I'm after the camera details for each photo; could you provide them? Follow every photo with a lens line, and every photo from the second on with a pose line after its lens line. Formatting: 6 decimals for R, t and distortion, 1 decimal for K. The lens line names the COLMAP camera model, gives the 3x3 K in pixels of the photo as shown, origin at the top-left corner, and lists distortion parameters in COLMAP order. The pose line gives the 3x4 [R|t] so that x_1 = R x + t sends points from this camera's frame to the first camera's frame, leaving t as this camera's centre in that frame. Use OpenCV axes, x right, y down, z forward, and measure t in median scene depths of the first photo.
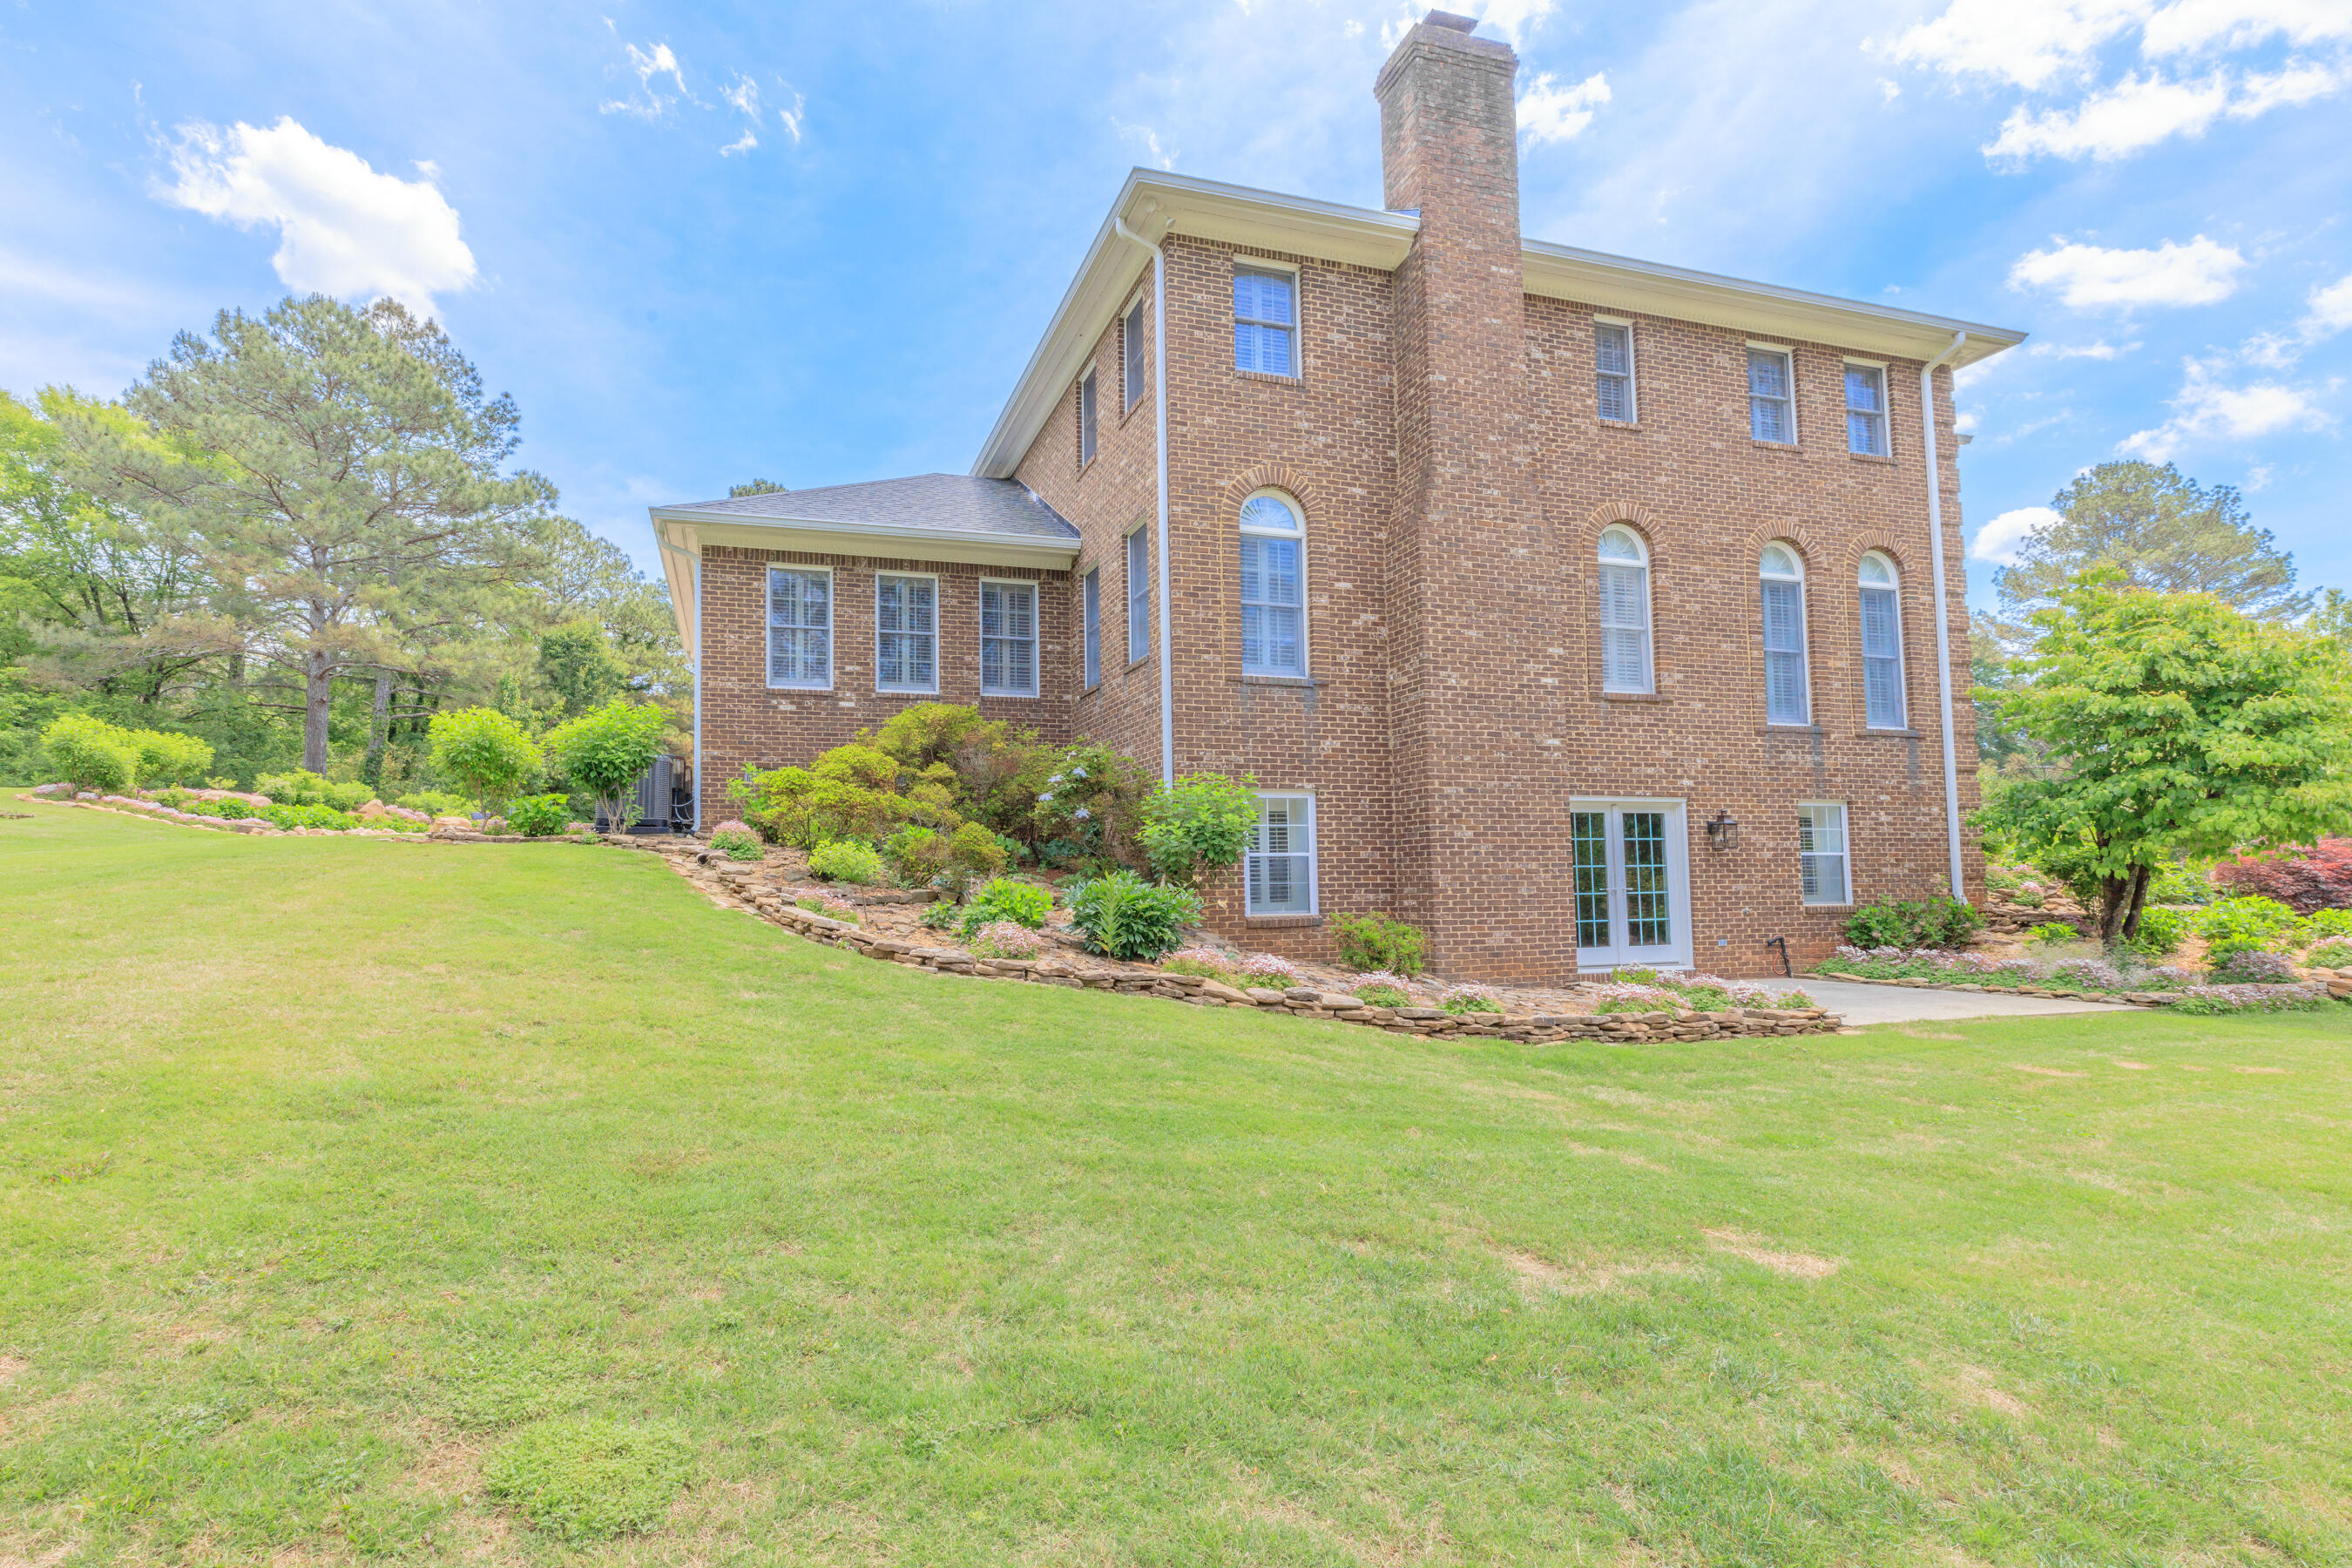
lens RADIAL K [[1077.0, 0, 1061.8], [0, 1077.0, 810.8], [0, 0, 1]] dist [0.004289, 0.000320]
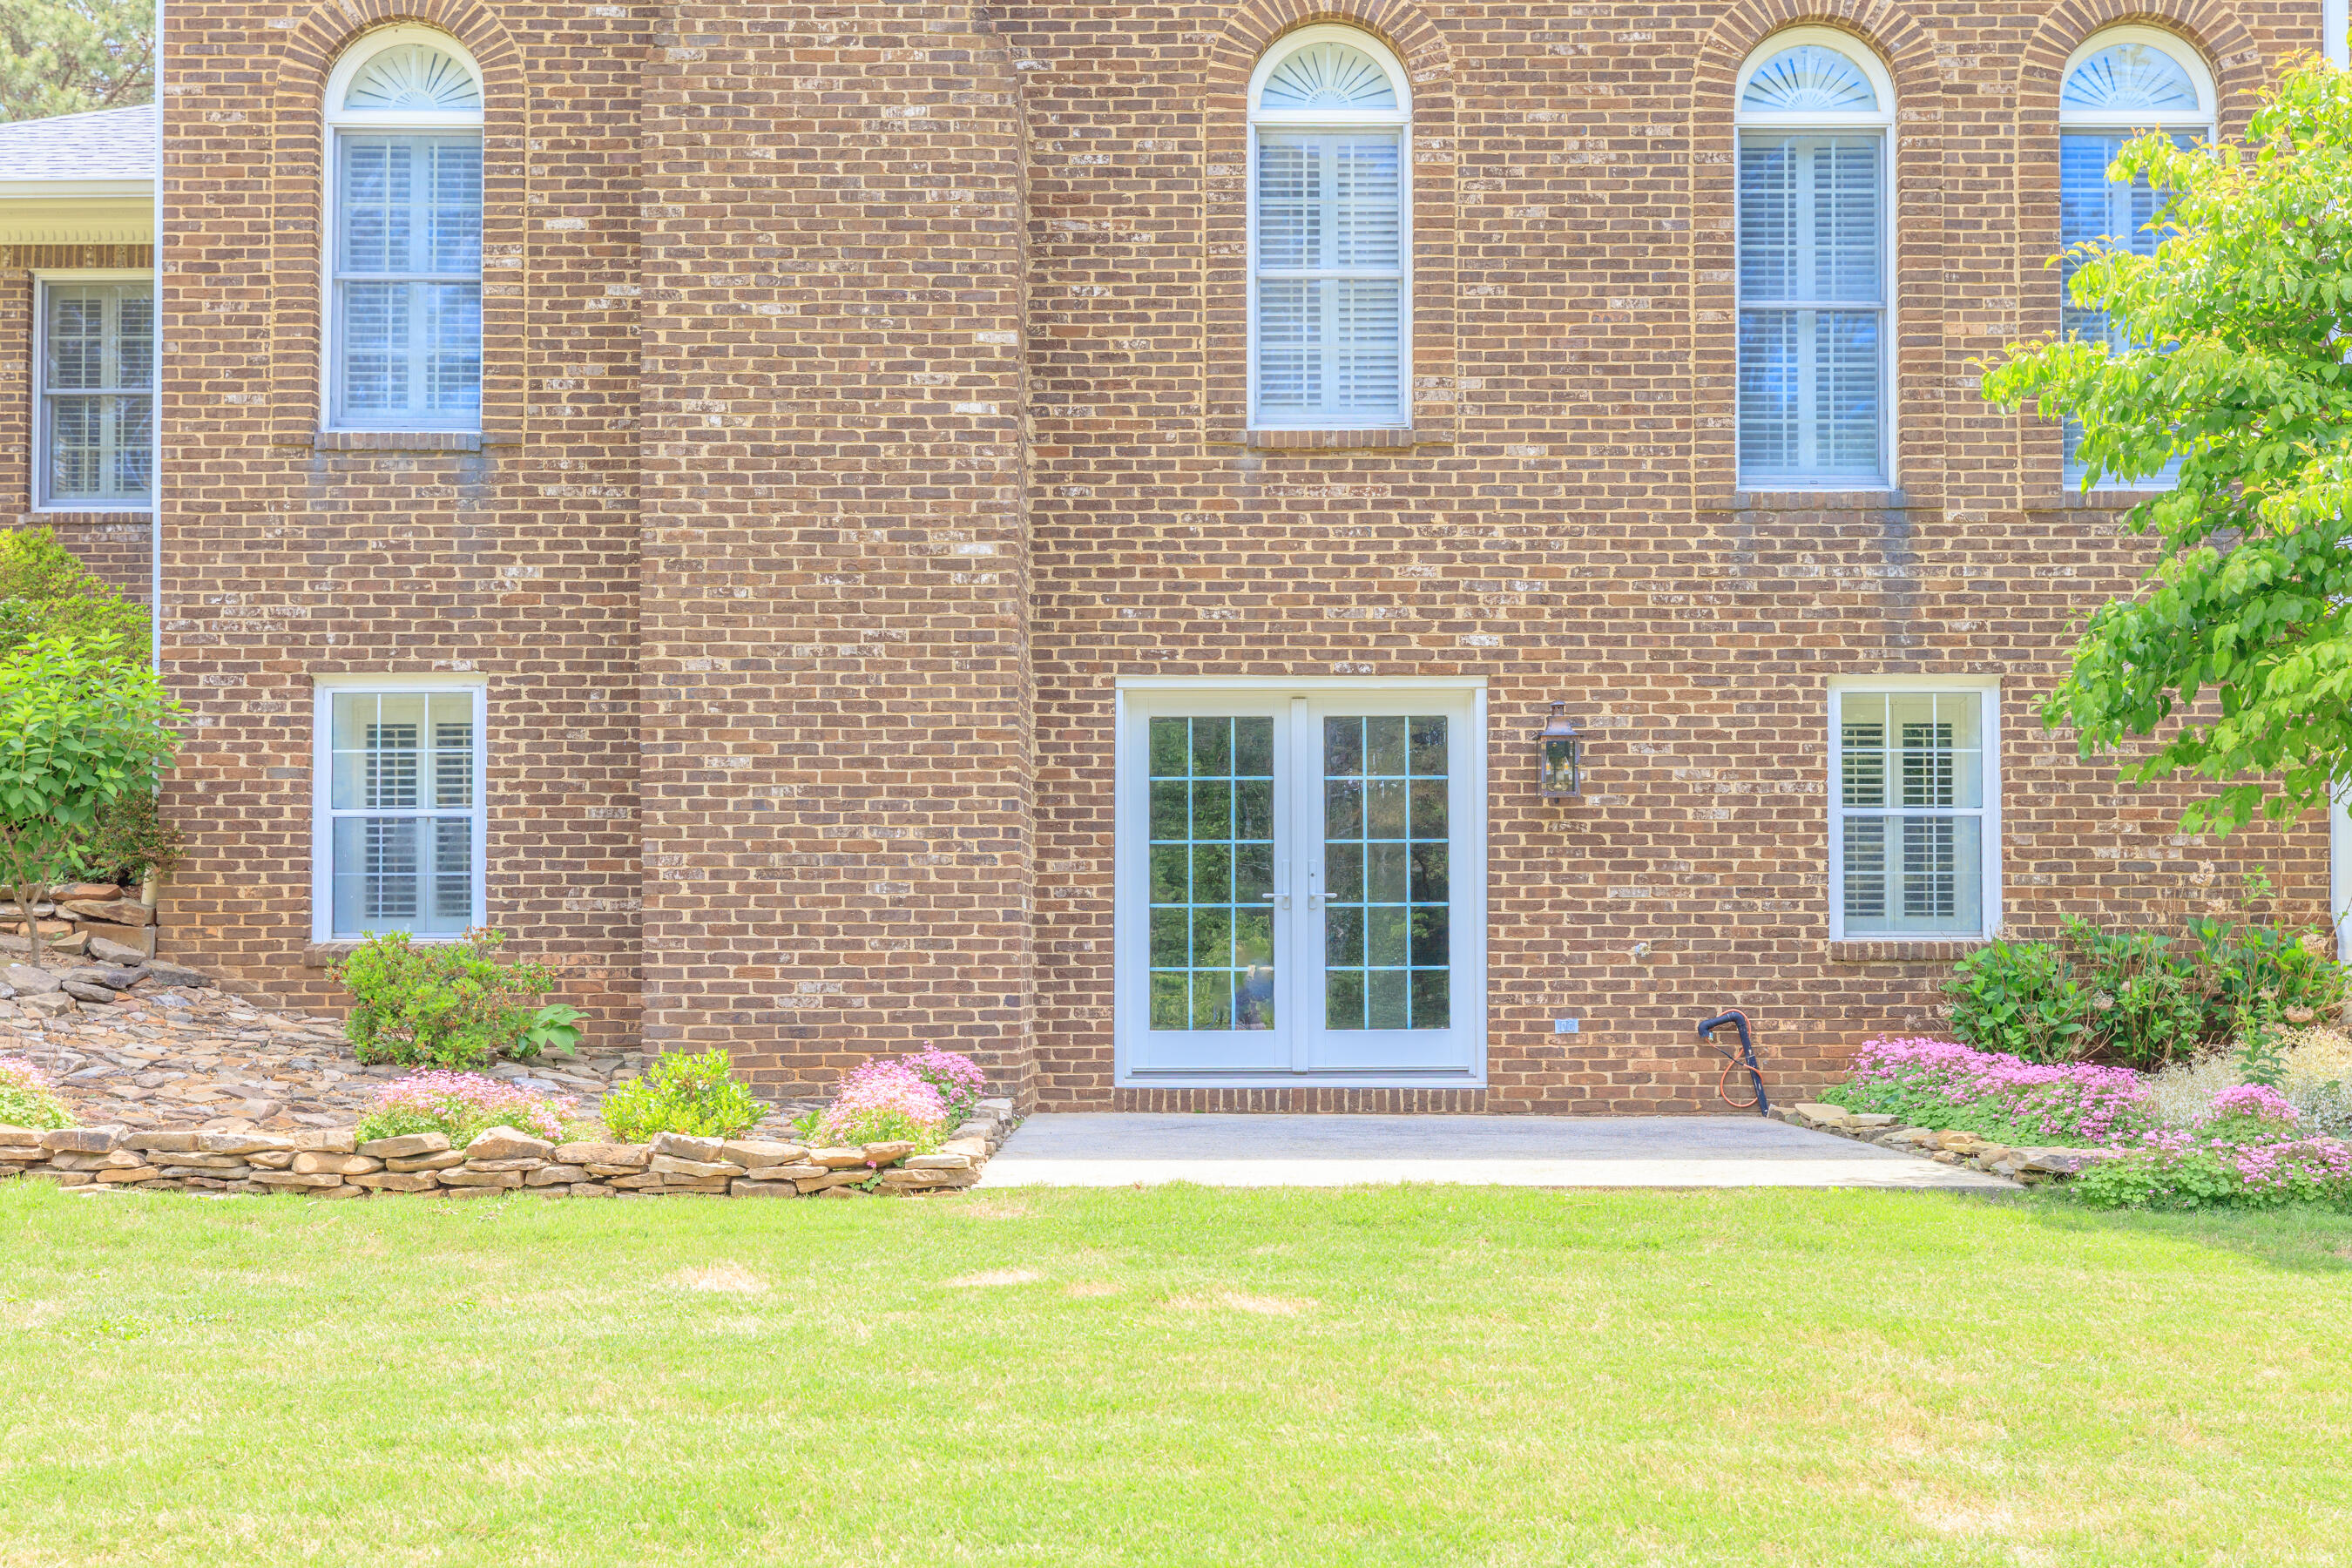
lens RADIAL K [[2309.3, 0, 1176.1], [0, 2309.3, 892.0], [0, 0, 1]] dist [-0.004624, -0.007569]
pose [[0.961856, 0.000464, -0.273557, 0.784974], [0.010684, 0.999172, 0.039263, 0.038341], [0.273348, -0.040689, 0.961054, 0.122013]]
